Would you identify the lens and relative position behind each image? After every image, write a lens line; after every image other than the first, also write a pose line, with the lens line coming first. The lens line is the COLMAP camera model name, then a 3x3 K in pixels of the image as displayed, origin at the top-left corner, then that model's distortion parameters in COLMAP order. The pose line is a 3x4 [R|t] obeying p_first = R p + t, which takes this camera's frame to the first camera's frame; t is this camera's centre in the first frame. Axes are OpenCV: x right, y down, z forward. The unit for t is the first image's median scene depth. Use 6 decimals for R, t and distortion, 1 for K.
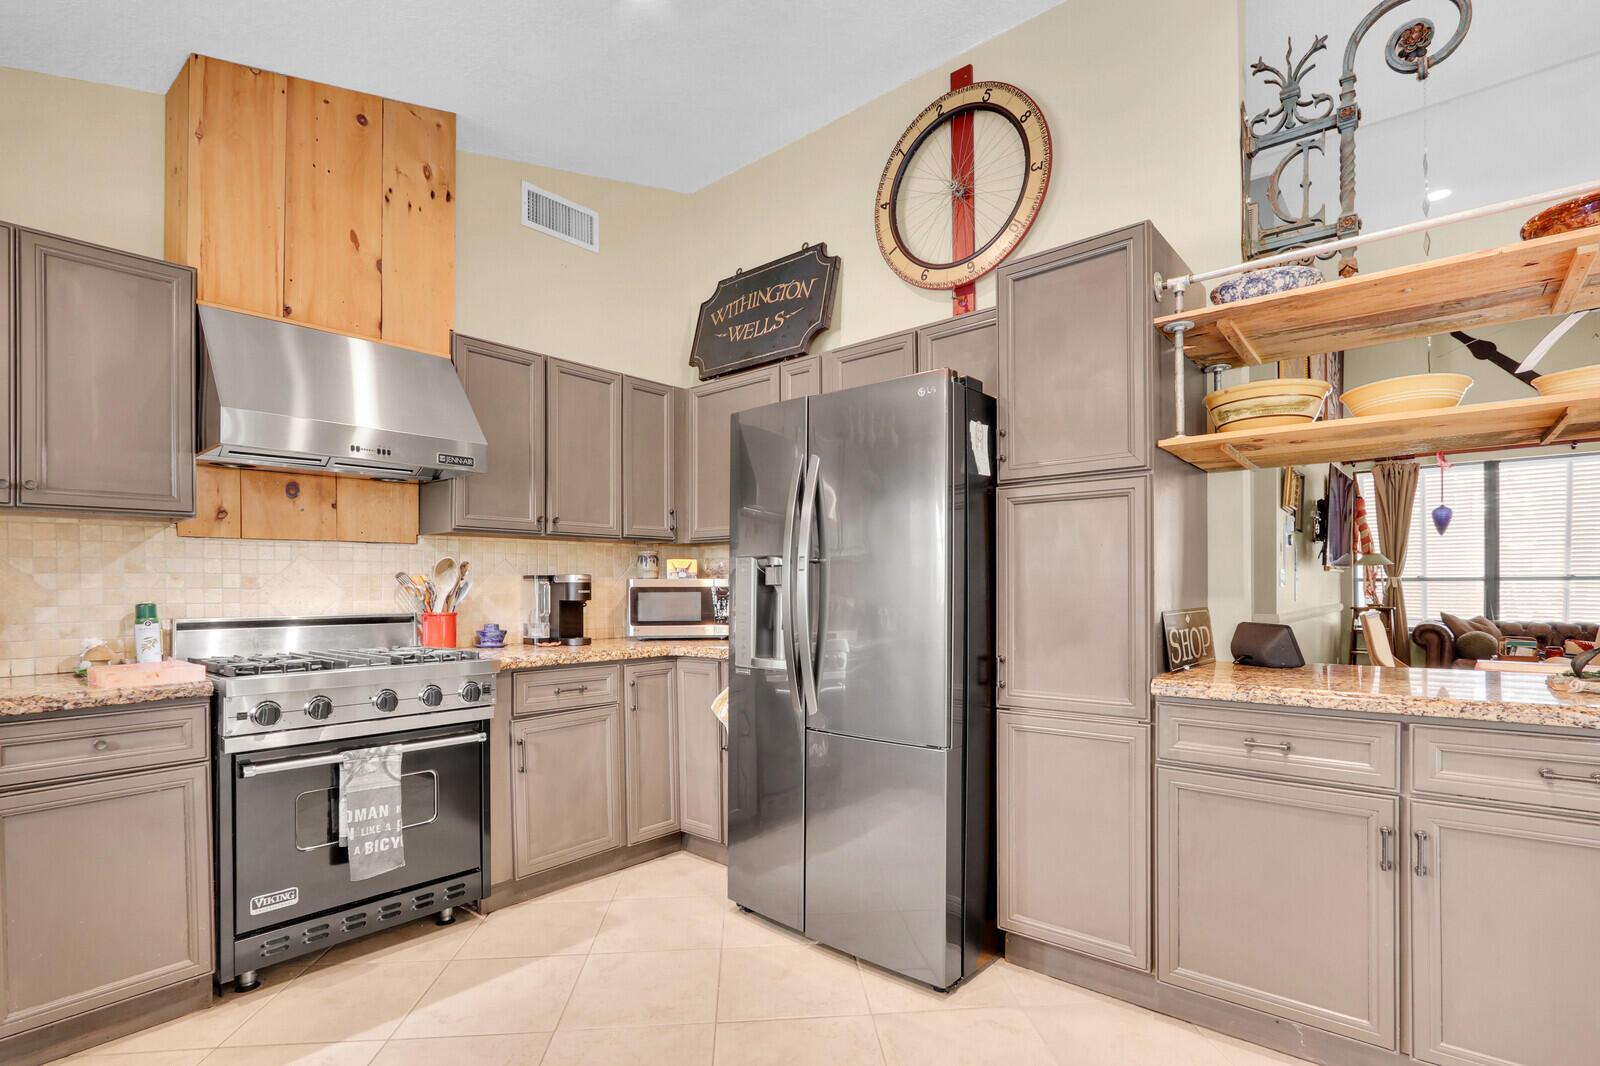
lens RADIAL K [[759.3, 0, 808.8], [0, 759.3, 585.9], [0, 0, 1]] dist [-0.014660, 0.000697]
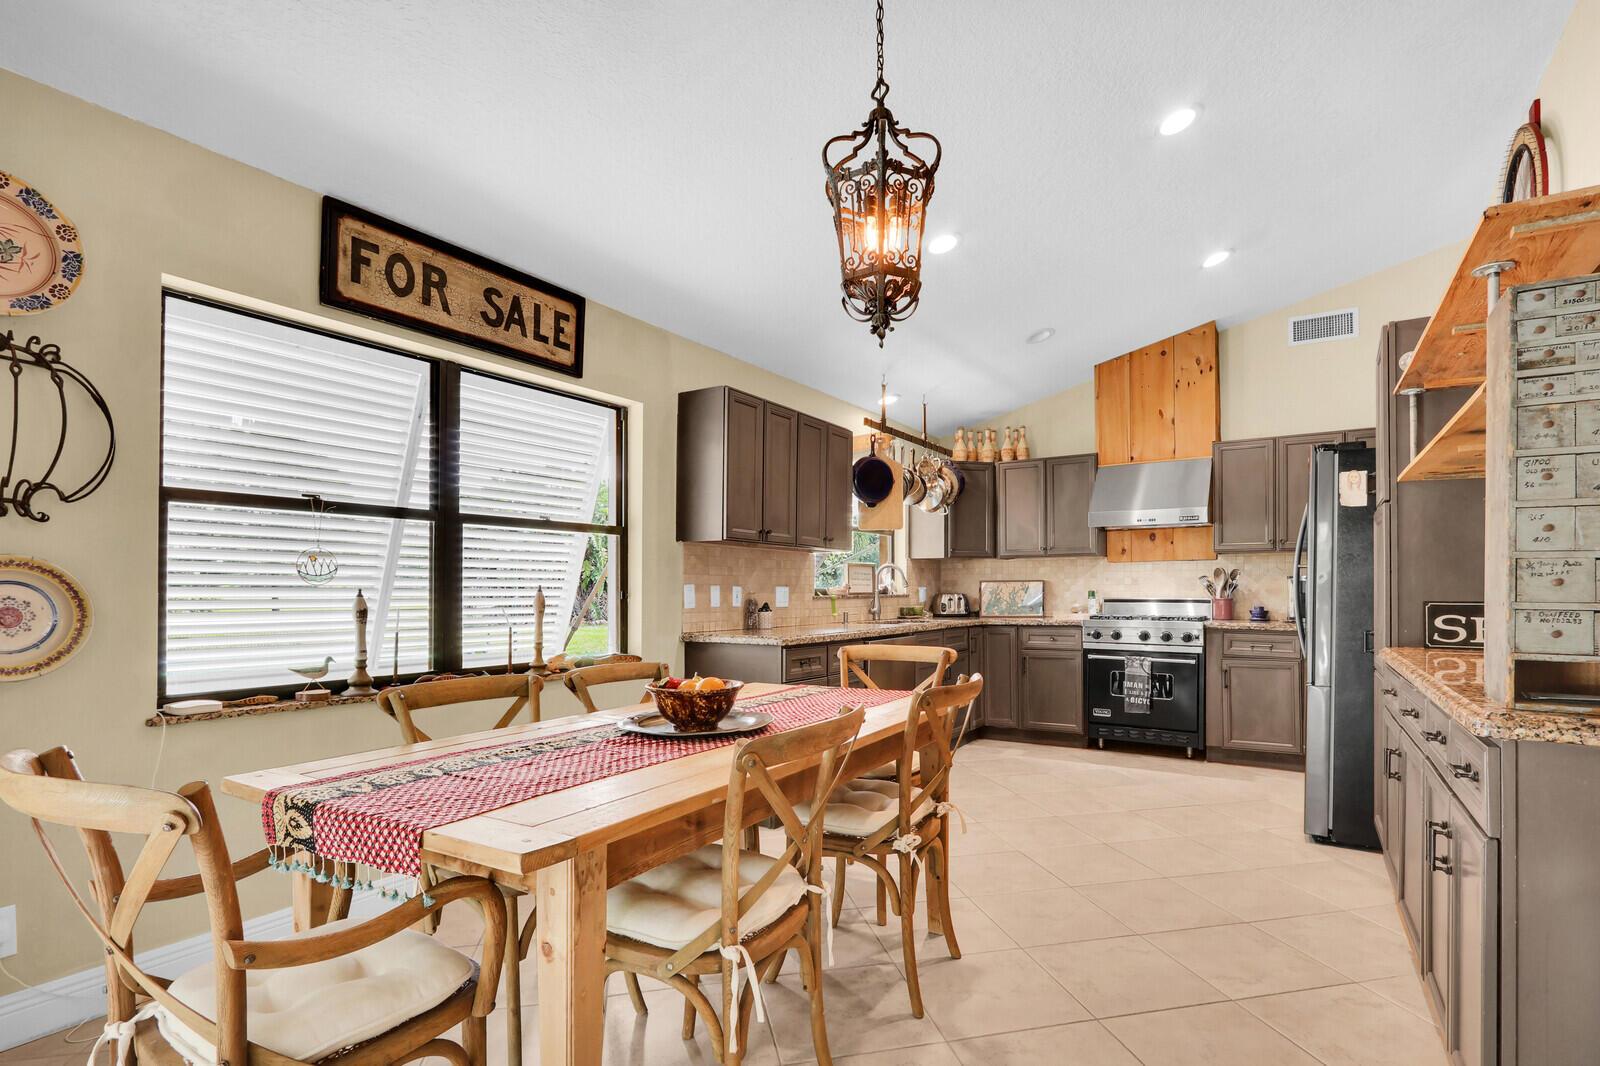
lens RADIAL K [[759.3, 0, 841.1], [0, 759.3, 581.5], [0, 0, 1]] dist [-0.014660, 0.000697]
pose [[0.151555, -0.004752, -0.988437, 1.292472], [0.000681, 0.999989, -0.004704, 0.004390], [0.988449, 0.000040, 0.151557, -0.169179]]
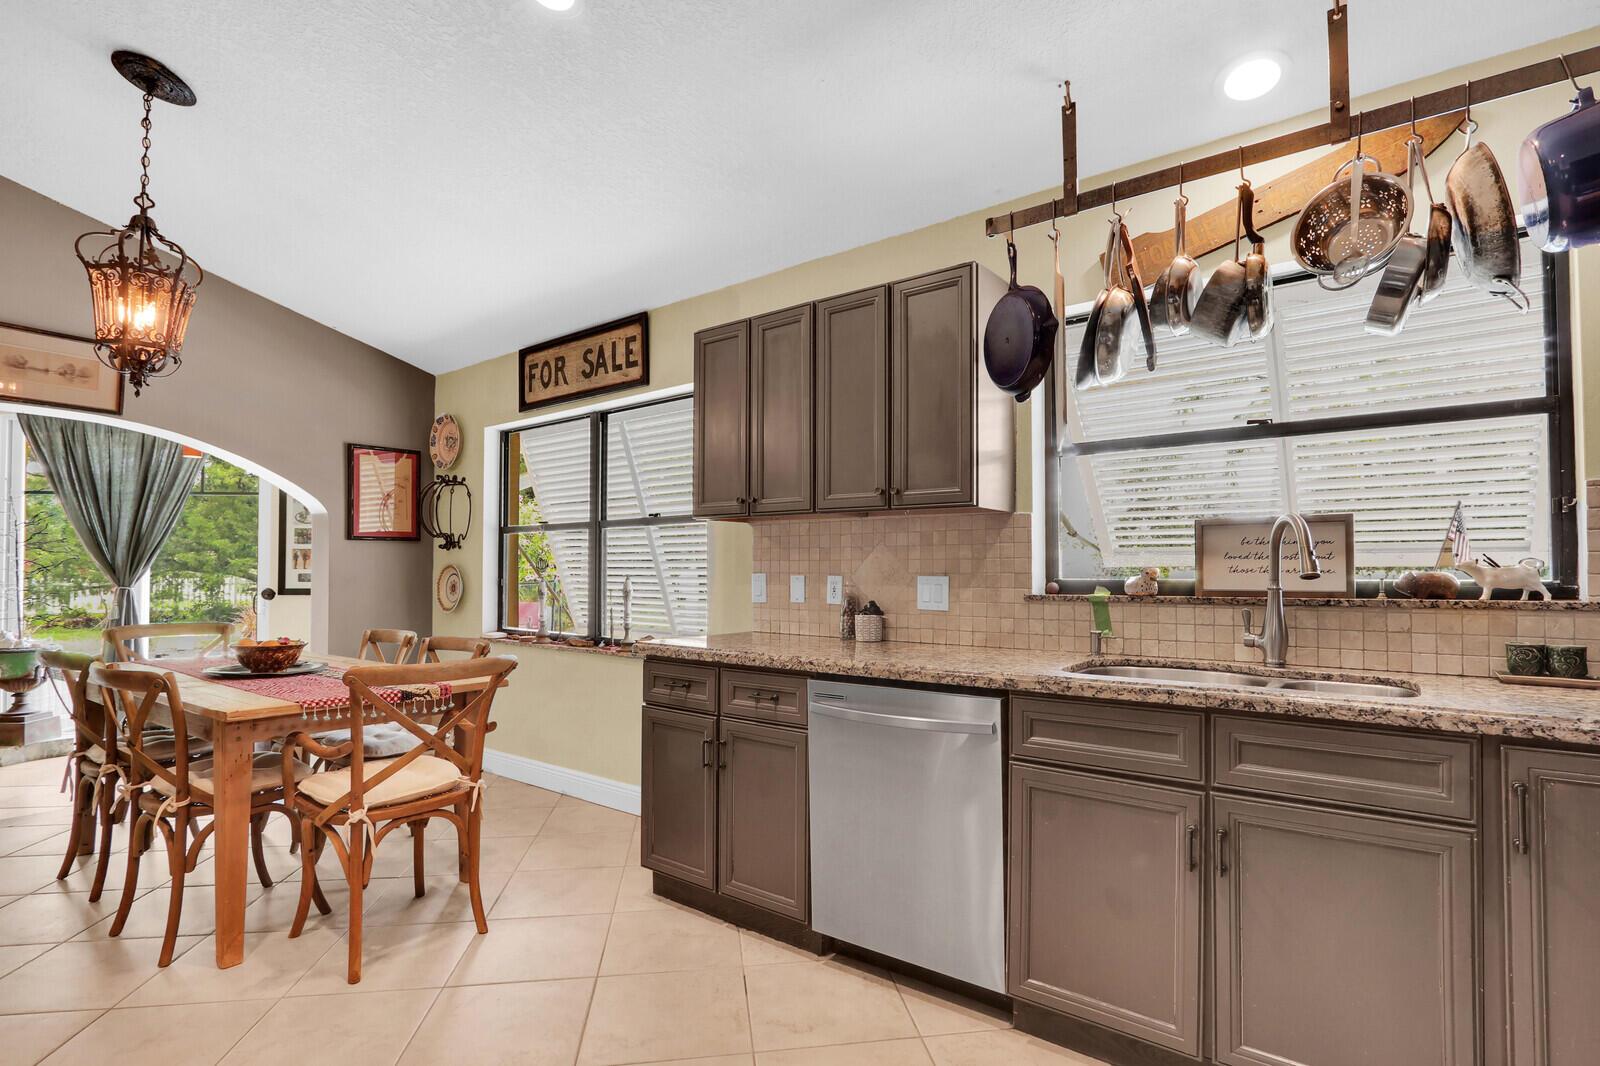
lens RADIAL K [[759.3, 0, 795.3], [0, 759.3, 549.7], [0, 0, 1]] dist [-0.014660, 0.000697]
pose [[-0.998081, 0.003848, -0.061807, -0.203531], [0.005701, 0.999539, -0.029833, 0.001973], [0.061664, -0.030128, -0.997642, 0.981524]]
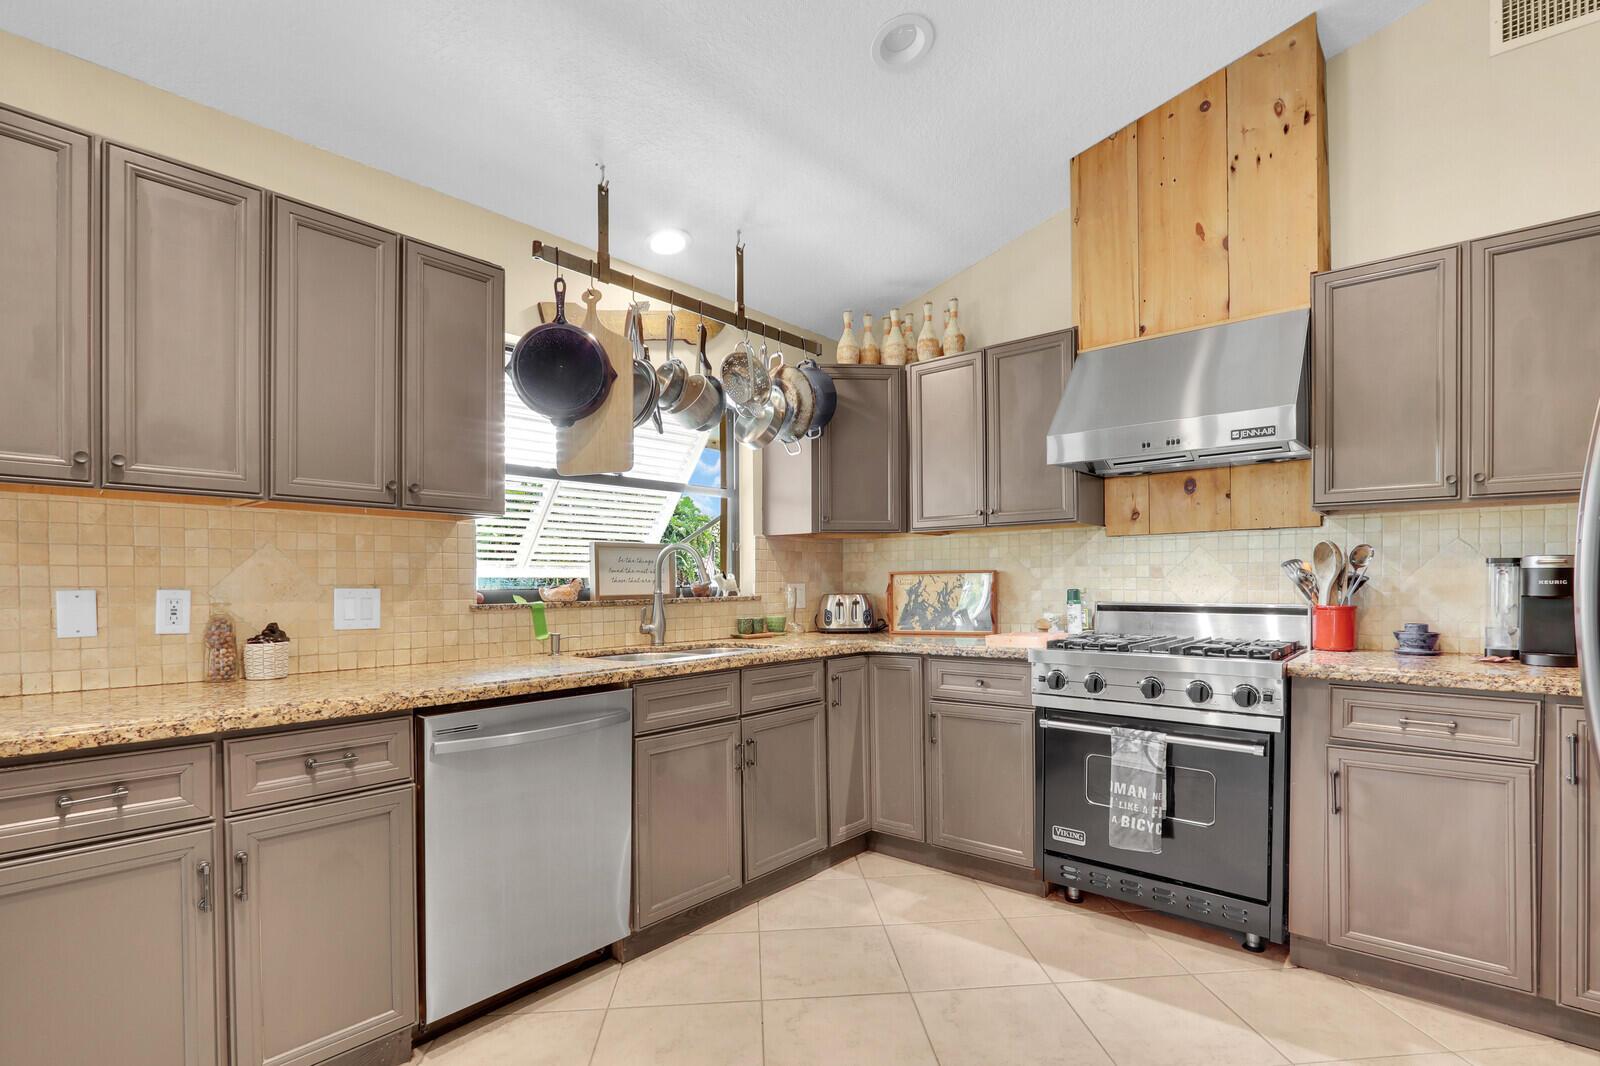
lens RADIAL K [[759.3, 0, 820.7], [0, 759.3, 588.0], [0, 0, 1]] dist [-0.014660, 0.000697]
pose [[0.007731, 0.015115, -0.999856, 0.408293], [0.006806, 0.999862, 0.015168, -0.001763], [0.999947, -0.006922, 0.007627, 0.481391]]
